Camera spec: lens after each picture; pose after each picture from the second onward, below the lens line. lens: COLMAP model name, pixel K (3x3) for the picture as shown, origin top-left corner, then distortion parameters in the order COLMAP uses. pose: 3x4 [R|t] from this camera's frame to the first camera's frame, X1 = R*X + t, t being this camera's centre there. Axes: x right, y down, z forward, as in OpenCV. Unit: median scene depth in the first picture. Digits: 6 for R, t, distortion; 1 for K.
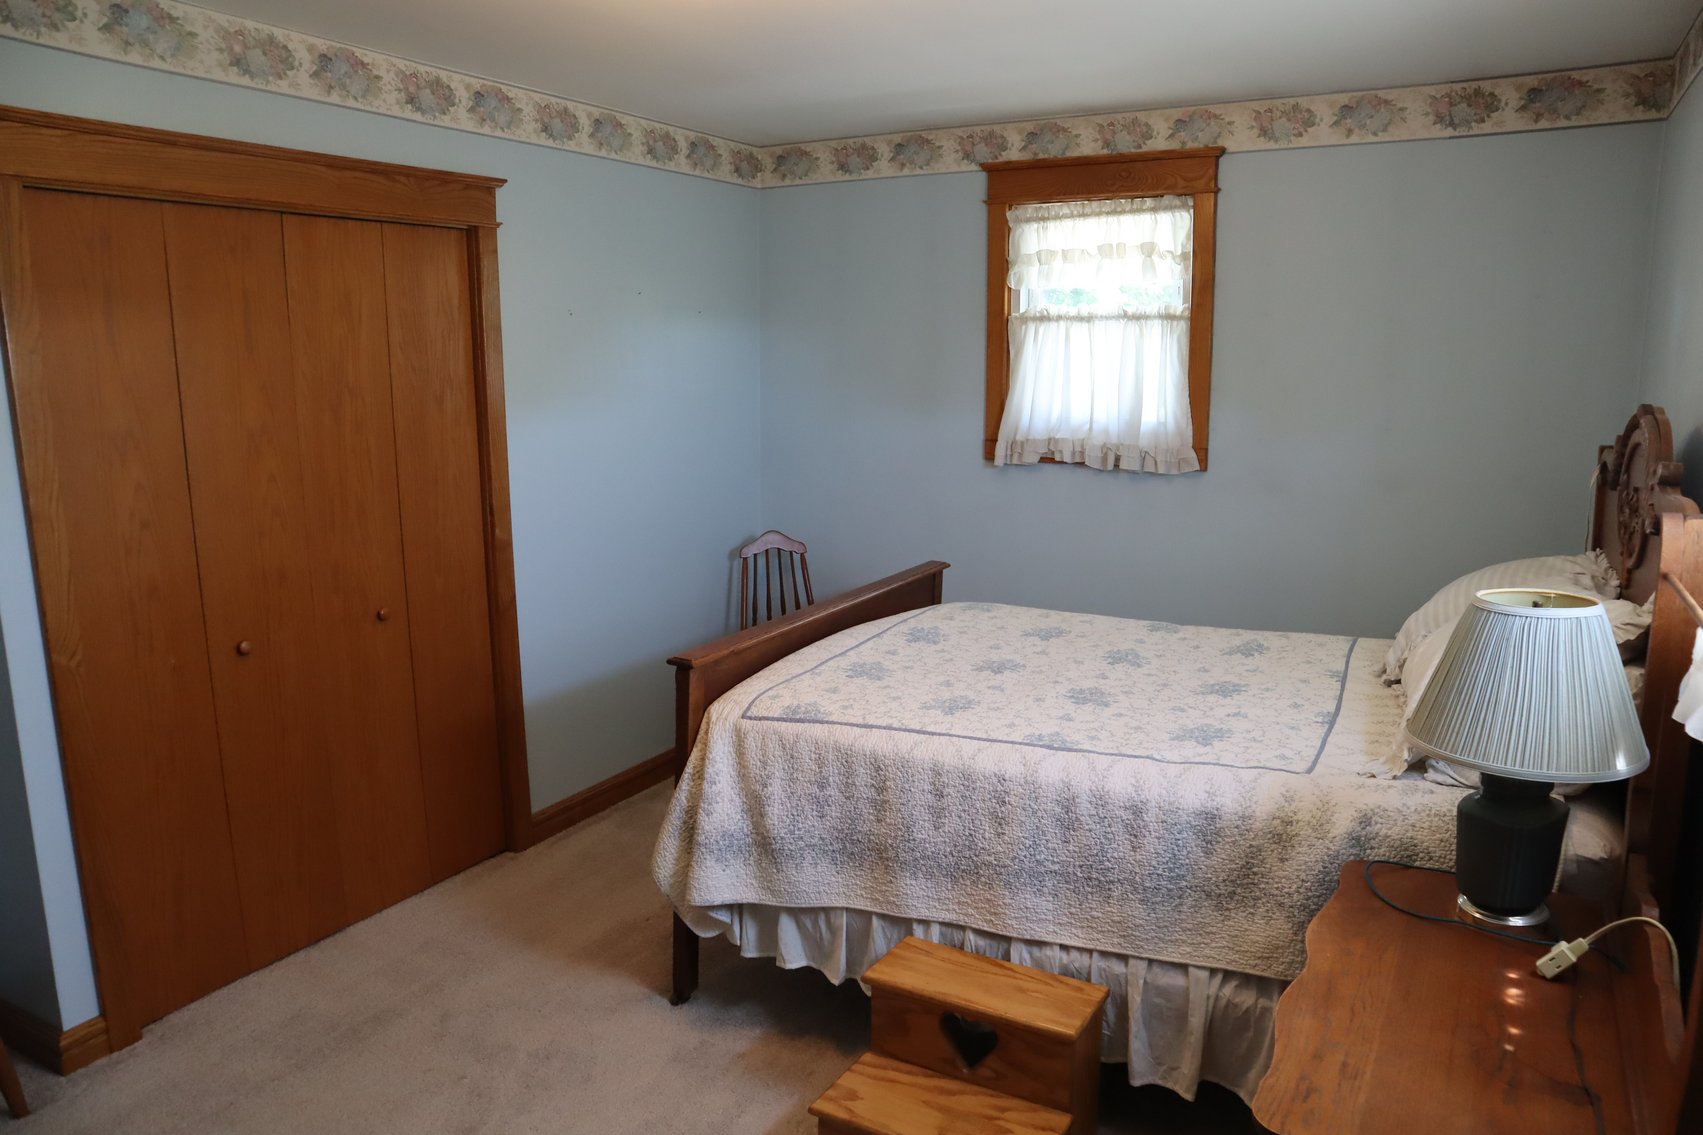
lens RADIAL K [[1194.6, 0, 851.5], [0, 1194.6, 567.5], [0, 0, 1]] dist [-0.111417, 0.072330]
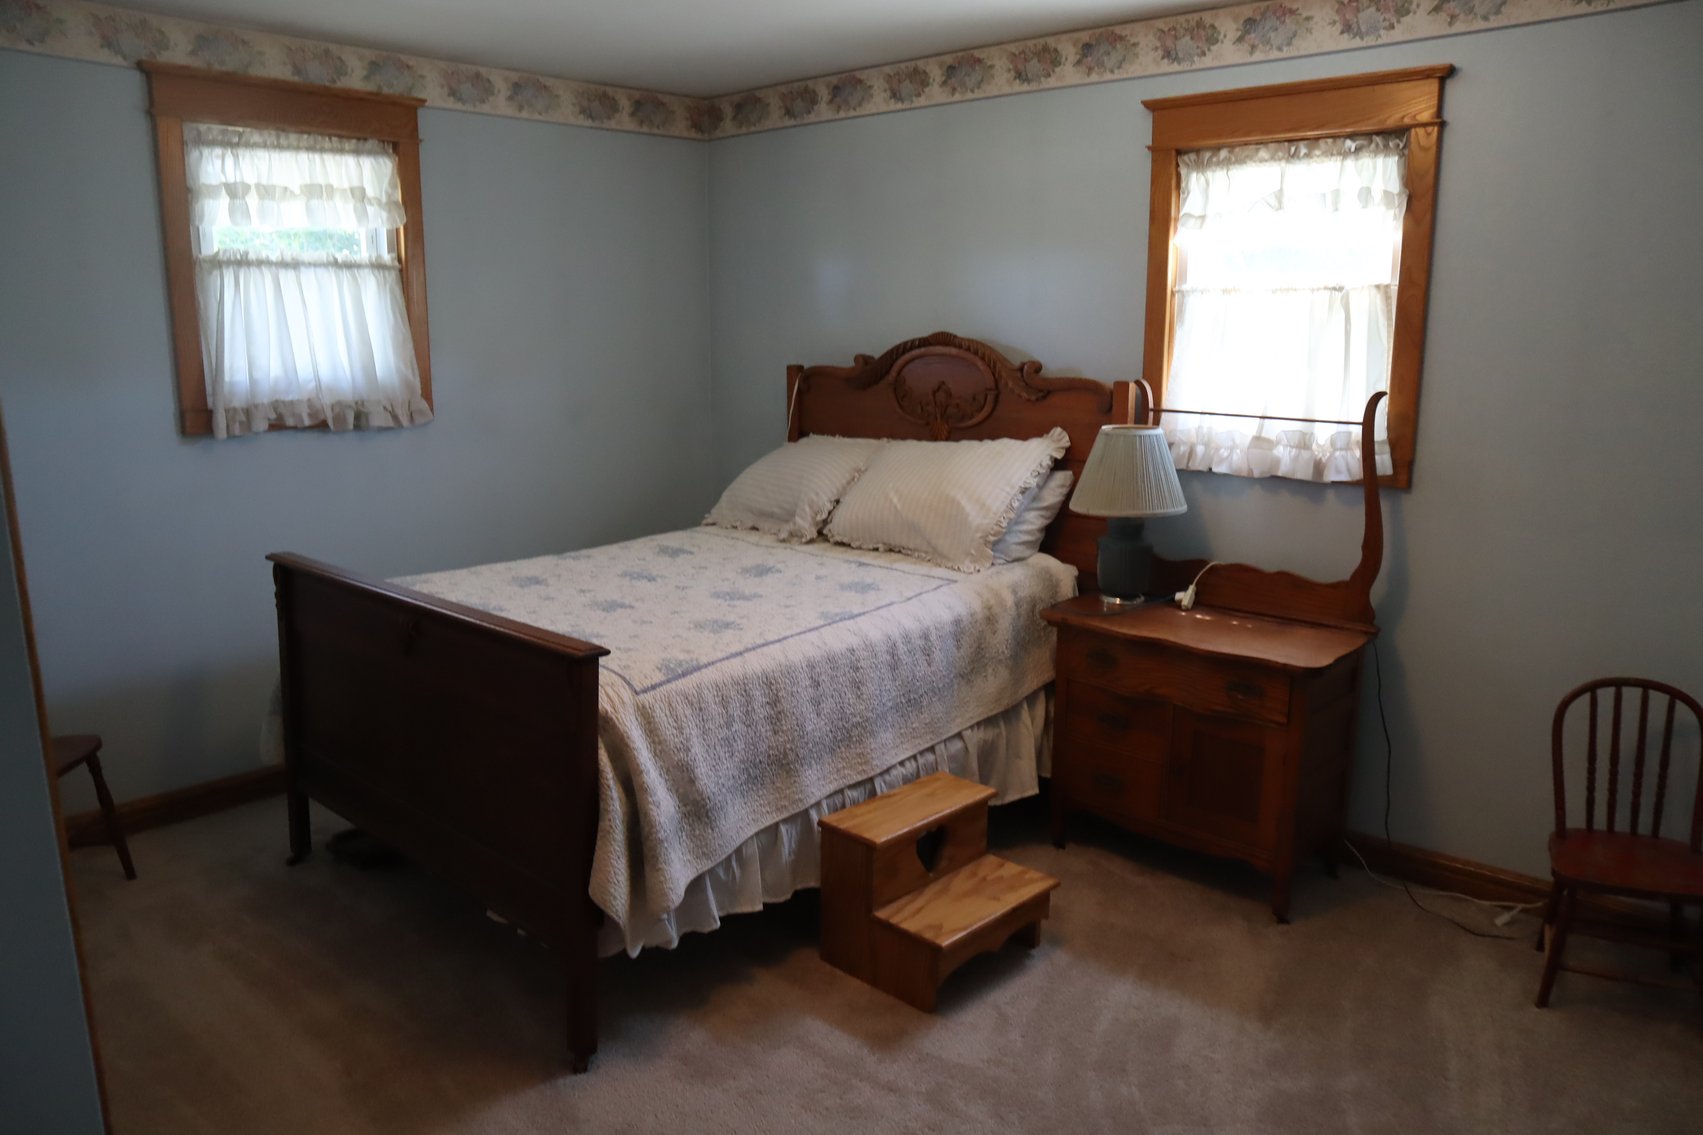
lens RADIAL K [[1194.6, 0, 851.5], [0, 1194.6, 567.5], [0, 0, 1]] dist [-0.111417, 0.072330]
pose [[0.239959, -0.187599, 0.952484, -0.660090], [0.166184, 0.974606, 0.150090, -0.055391], [-0.956453, 0.122272, 0.265041, 0.443399]]
